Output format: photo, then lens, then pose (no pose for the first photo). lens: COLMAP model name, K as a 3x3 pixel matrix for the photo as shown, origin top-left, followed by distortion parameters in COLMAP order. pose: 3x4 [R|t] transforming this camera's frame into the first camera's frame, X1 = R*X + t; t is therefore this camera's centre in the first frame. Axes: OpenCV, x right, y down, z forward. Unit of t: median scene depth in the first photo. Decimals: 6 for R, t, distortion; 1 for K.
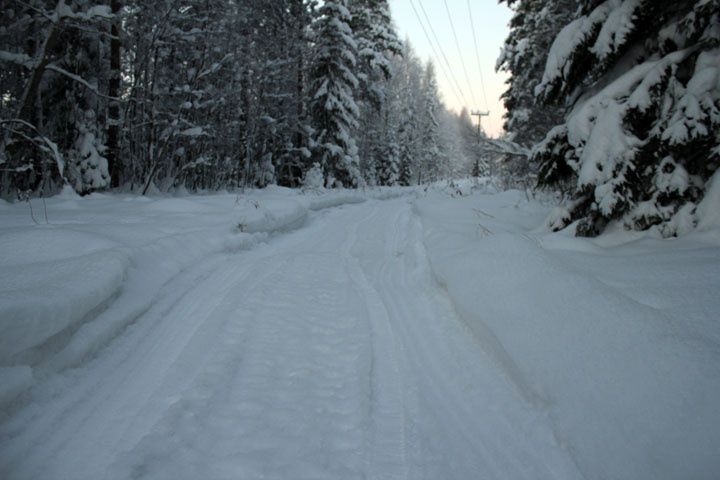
lens RADIAL K [[623.0, 0, 360.0], [0, 623.0, 240.0], [0, 0, 1]] dist [-0.146461, 0.134732]
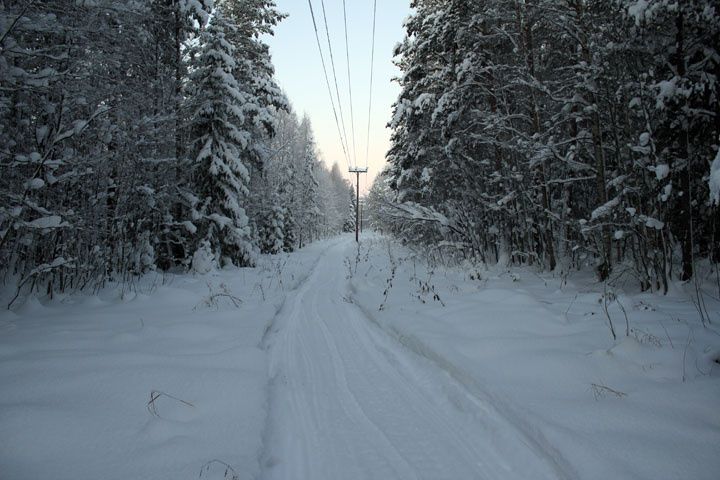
lens RADIAL K [[623.0, 0, 360.0], [0, 623.0, 240.0], [0, 0, 1]] dist [-0.146461, 0.134732]
pose [[0.975851, -0.031586, 0.216143, -0.039124], [0.050051, 0.995498, -0.080496, -0.041440], [-0.212627, 0.089370, 0.973038, 0.138542]]
